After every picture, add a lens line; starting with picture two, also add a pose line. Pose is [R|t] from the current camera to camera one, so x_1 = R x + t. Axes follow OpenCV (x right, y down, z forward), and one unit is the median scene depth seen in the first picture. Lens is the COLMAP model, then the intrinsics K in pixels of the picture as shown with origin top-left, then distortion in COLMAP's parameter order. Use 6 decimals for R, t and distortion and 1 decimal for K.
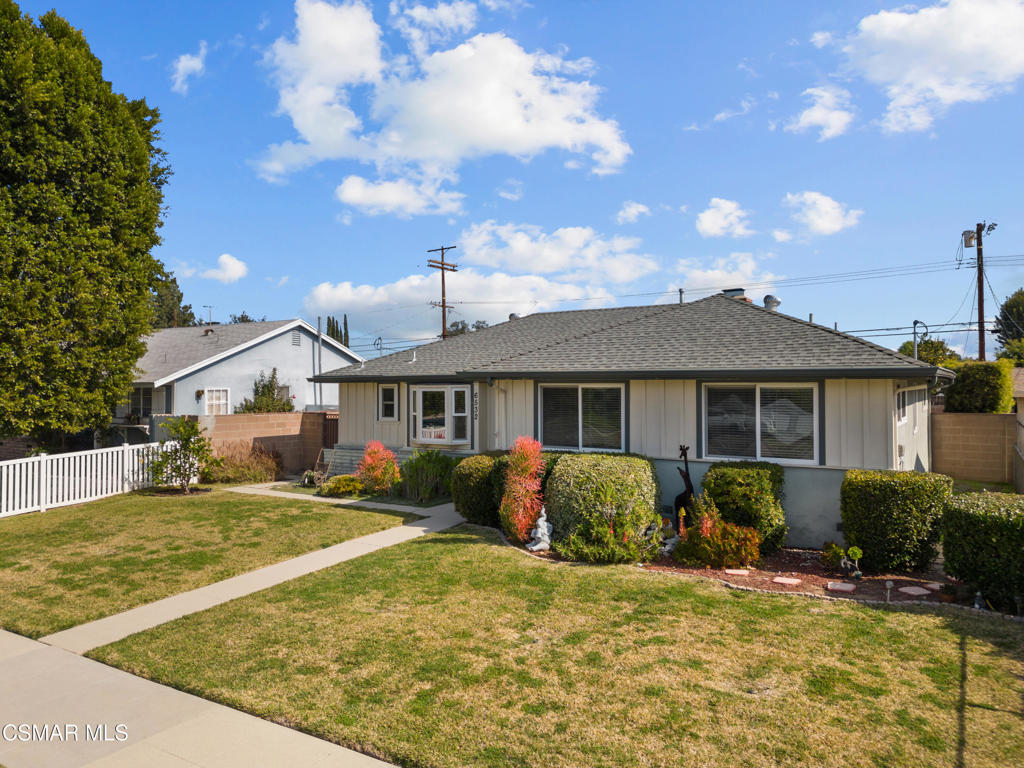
lens RADIAL K [[713.4, 0, 516.2], [0, 713.4, 382.7], [0, 0, 1]] dist [0.079778, -0.073305]
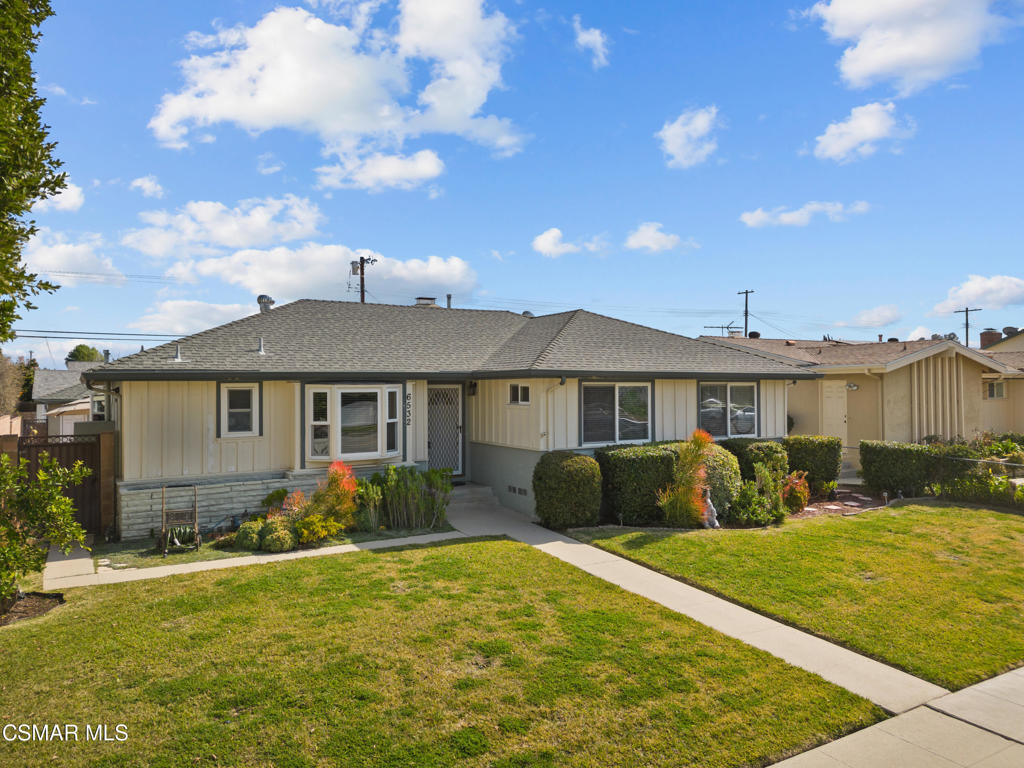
lens RADIAL K [[713.4, 0, 516.2], [0, 713.4, 382.7], [0, 0, 1]] dist [0.079778, -0.073305]
pose [[0.458030, 0.005813, 0.888918, -0.922649], [0.000850, 0.999975, -0.006977, 0.008674], [-0.888936, 0.003951, 0.458013, 0.613210]]
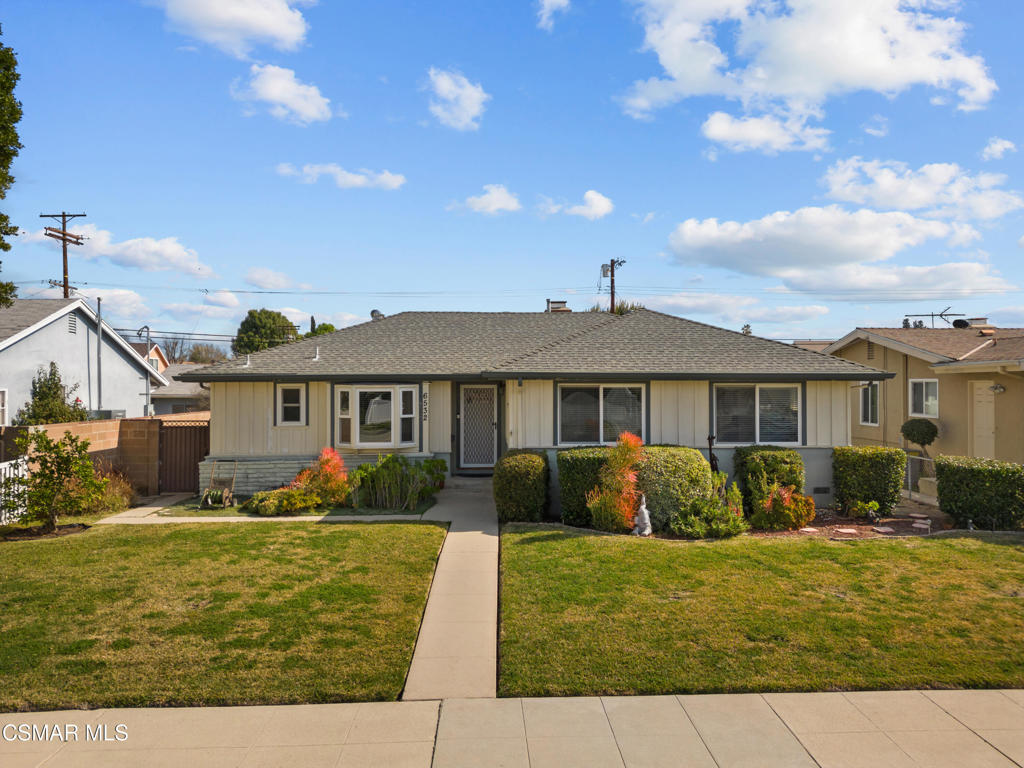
lens RADIAL K [[713.4, 0, 516.2], [0, 713.4, 382.7], [0, 0, 1]] dist [0.079778, -0.073305]
pose [[0.824914, 0.003100, 0.565250, -0.615180], [-0.002894, 0.999995, -0.001261, 0.001310], [-0.565252, -0.000596, 0.824918, 0.165045]]
